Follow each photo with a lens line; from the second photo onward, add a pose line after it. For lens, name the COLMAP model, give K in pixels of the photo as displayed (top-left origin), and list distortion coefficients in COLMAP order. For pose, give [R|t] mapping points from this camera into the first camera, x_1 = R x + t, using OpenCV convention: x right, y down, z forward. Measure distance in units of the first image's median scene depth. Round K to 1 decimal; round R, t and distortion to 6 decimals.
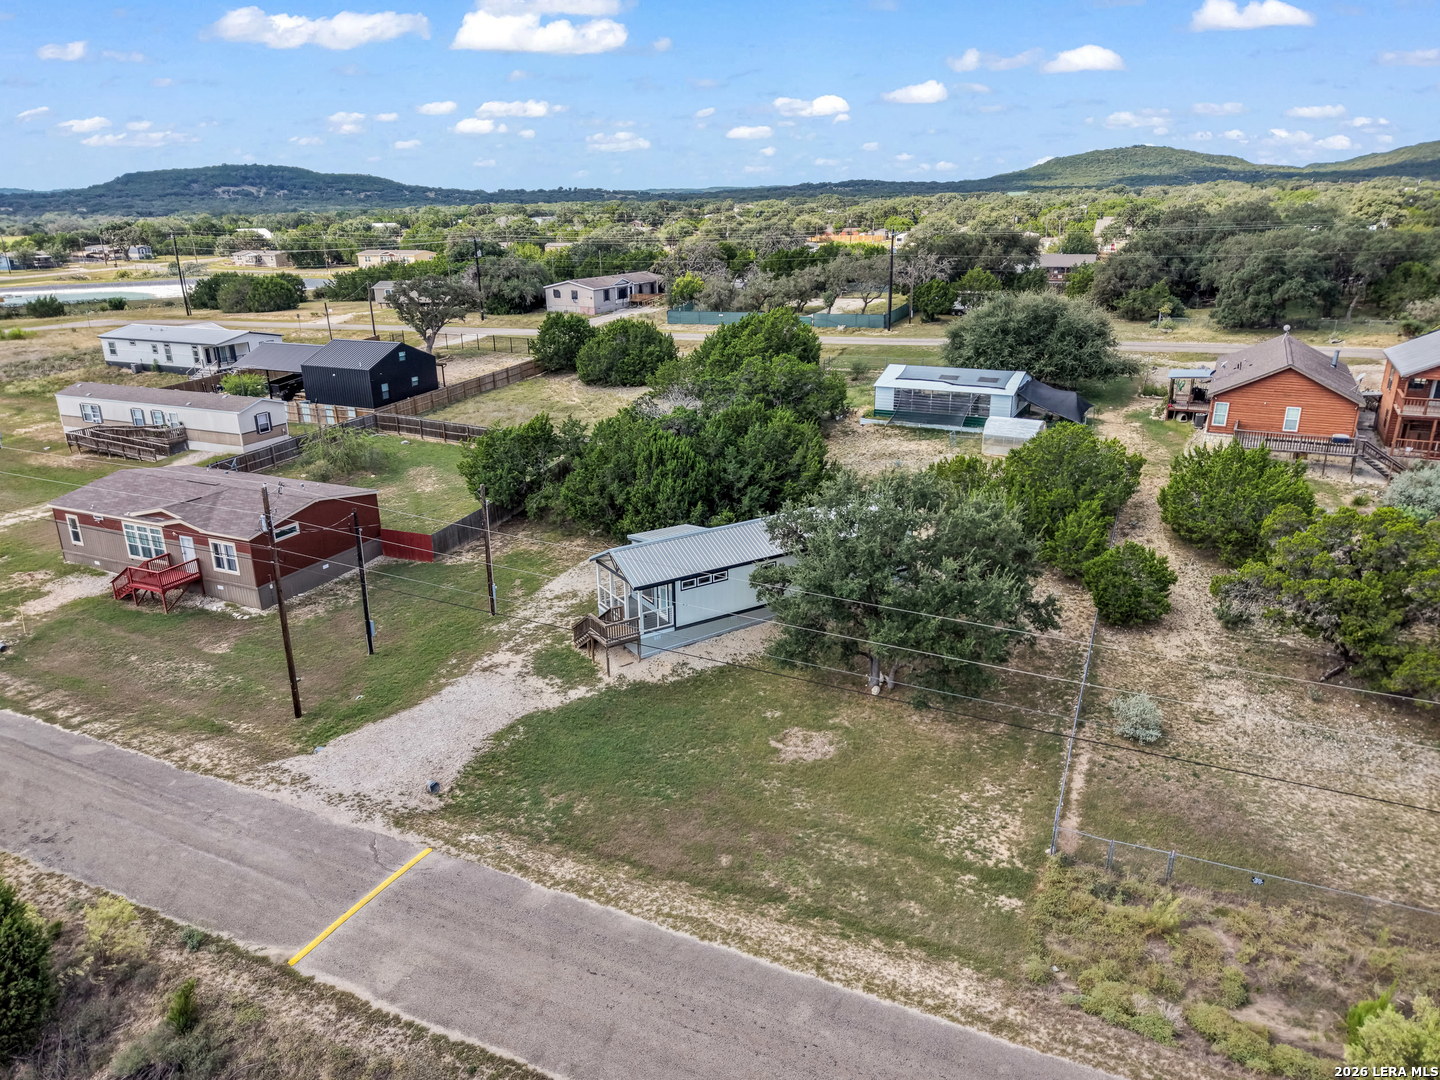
lens RADIAL K [[968.9, 0, 721.7], [0, 968.9, 542.6], [0, 0, 1]] dist [0.031950, -0.033516]
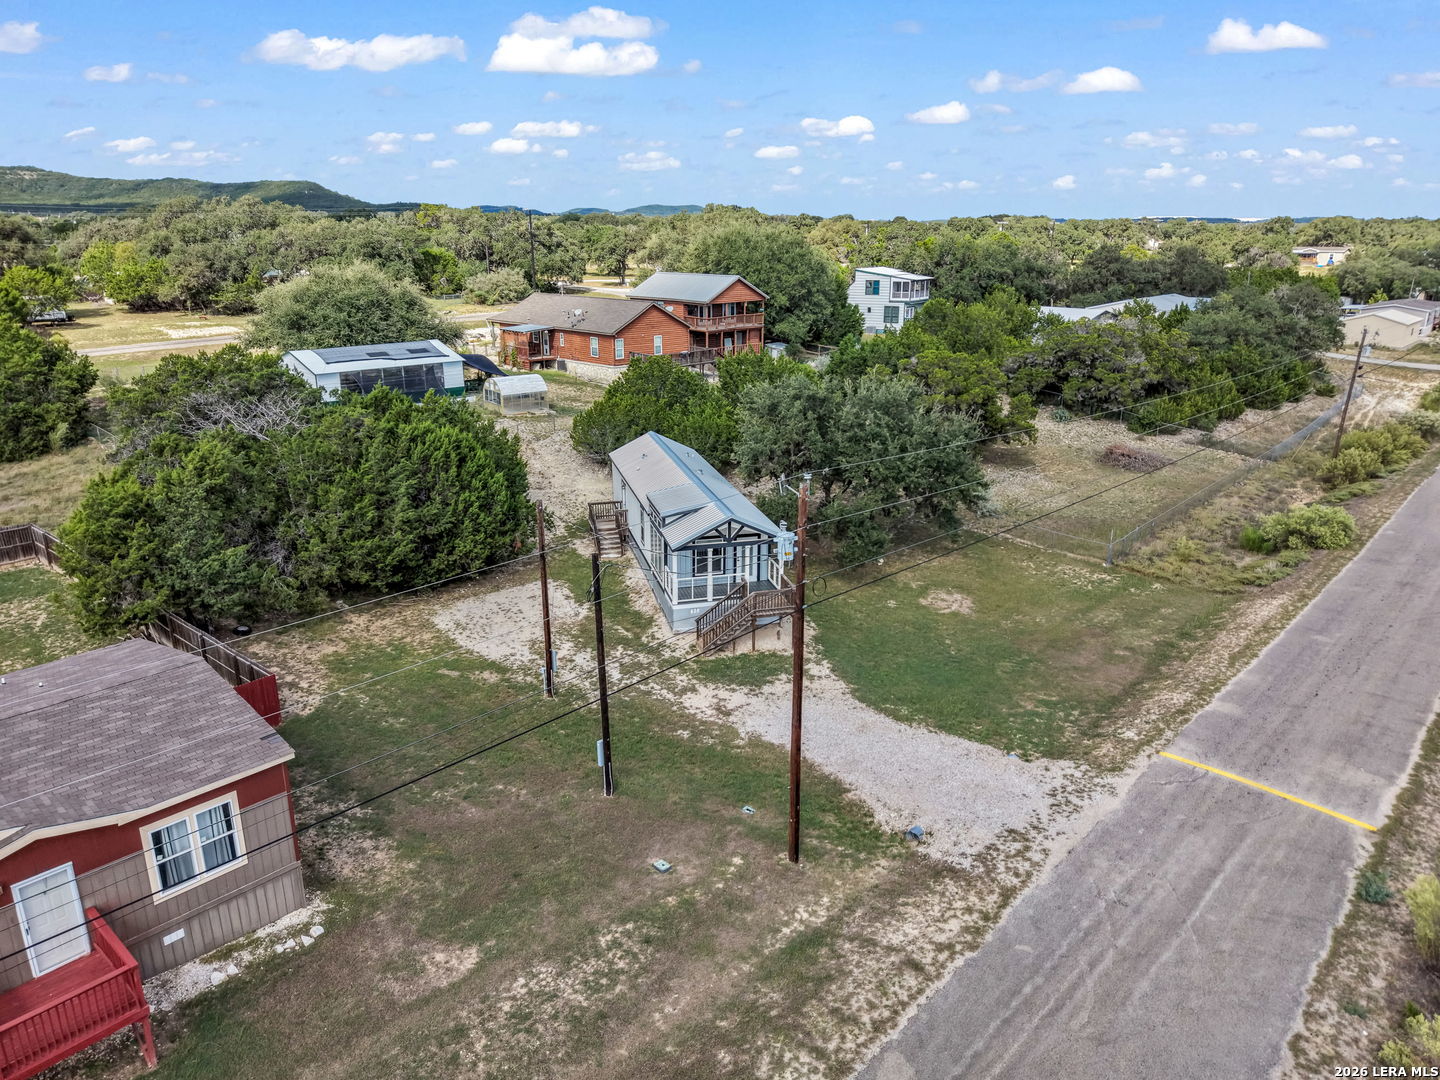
lens RADIAL K [[968.9, 0, 717.3], [0, 968.9, 538.2], [0, 0, 1]] dist [0.031950, -0.033516]
pose [[0.308949, -0.272825, 0.911108, -0.853549], [0.309993, 0.934545, 0.174728, -0.118449], [-0.899141, 0.228455, 0.373300, 0.691102]]
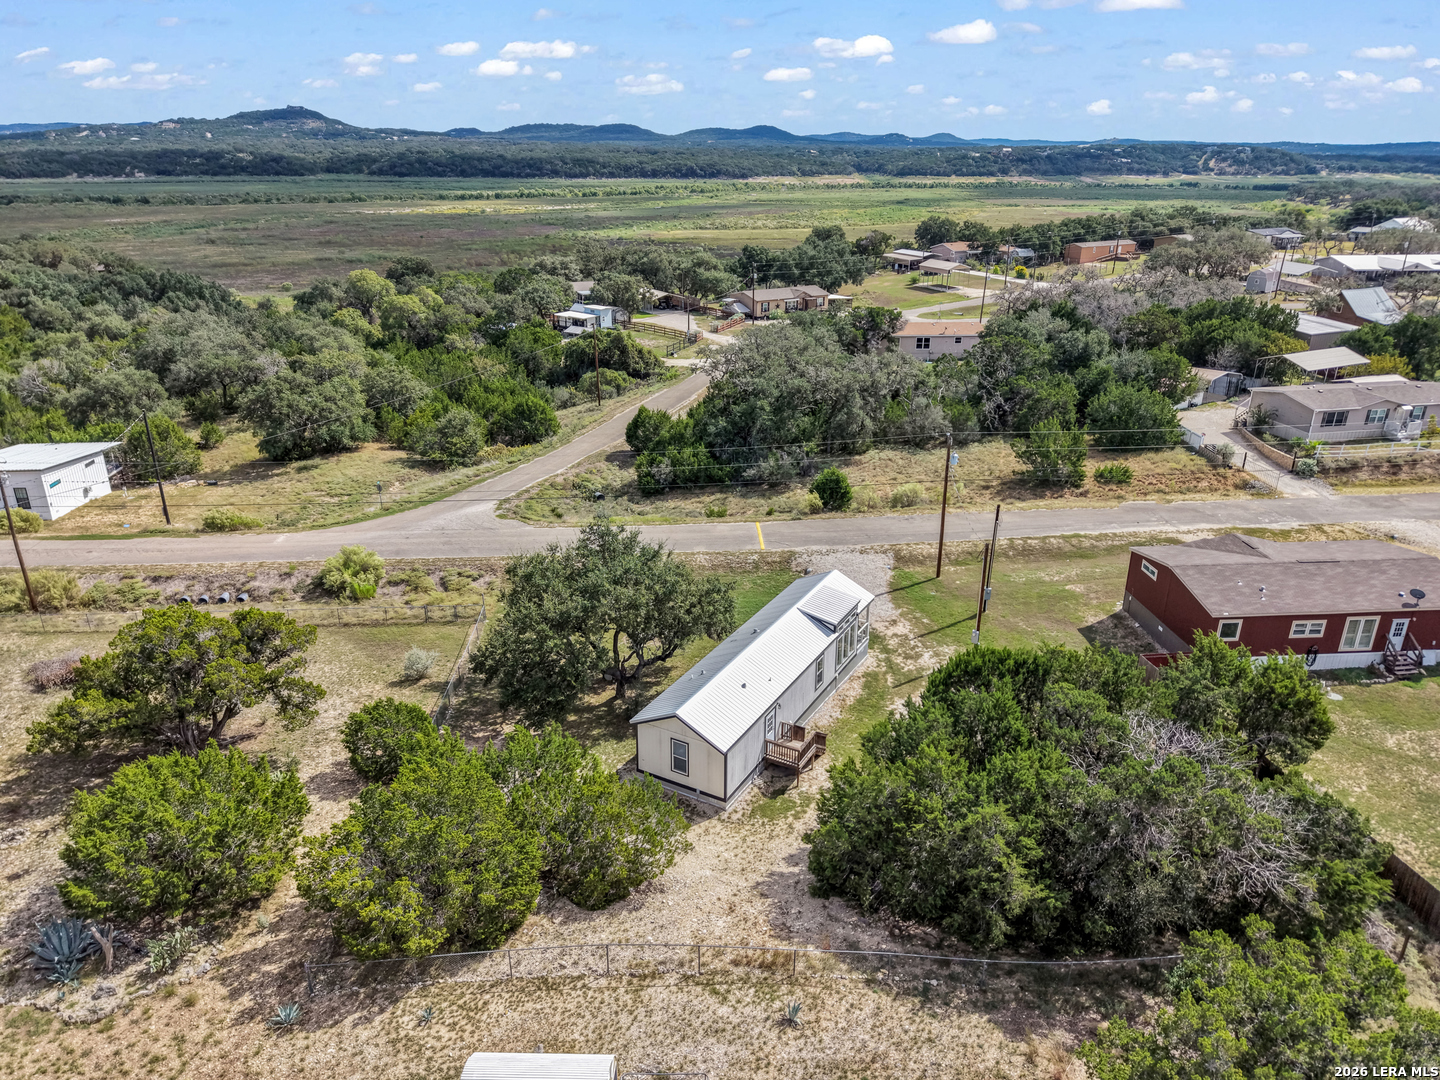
lens RADIAL K [[968.9, 0, 722.0], [0, 968.9, 546.4], [0, 0, 1]] dist [0.031950, -0.033516]
pose [[-0.876253, 0.190819, -0.442457, 0.525609], [-0.150619, 0.763763, 0.627679, -0.735854], [0.457705, 0.616648, -0.640509, 1.650394]]
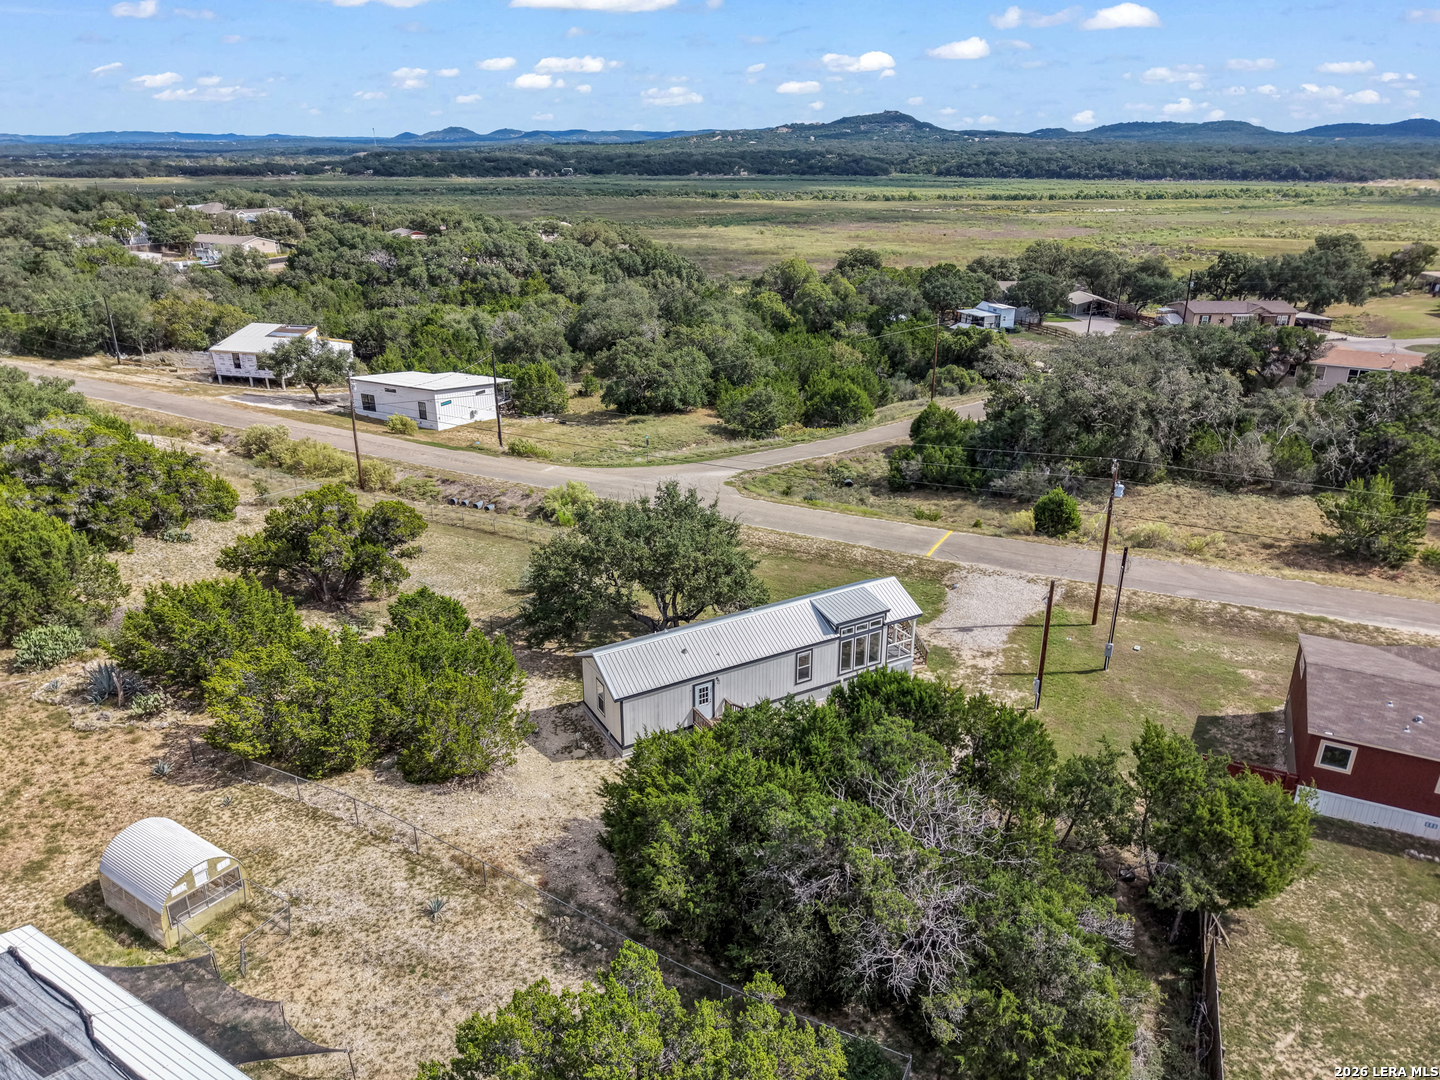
lens RADIAL K [[968.9, 0, 718.4], [0, 968.9, 554.2], [0, 0, 1]] dist [0.031950, -0.033516]
pose [[-0.999008, -0.005305, 0.044221, 0.039348], [0.025447, 0.746870, 0.664482, -0.755011], [-0.036552, 0.664948, -0.745994, 1.793407]]
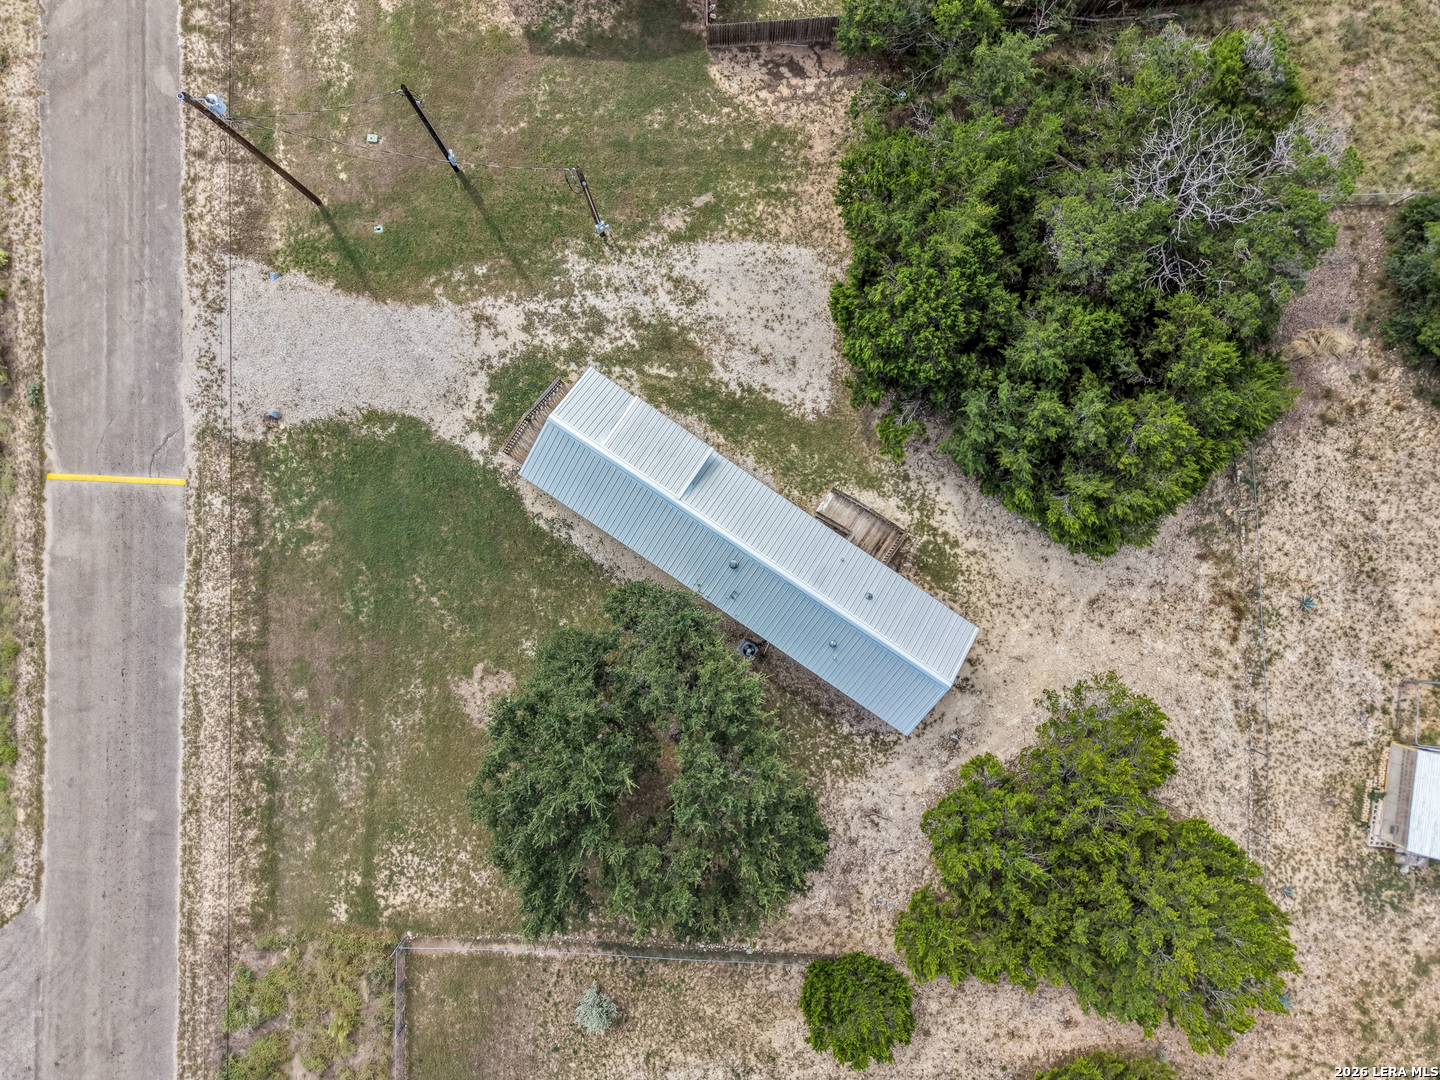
lens RADIAL K [[968.9, 0, 730.2], [0, 968.9, 537.2], [0, 0, 1]] dist [0.031950, -0.033516]
pose [[0.405516, 0.914017, 0.011437, 0.020325], [-0.297225, 0.120015, 0.947235, -0.733923], [0.864416, -0.387518, 0.320336, 0.821697]]
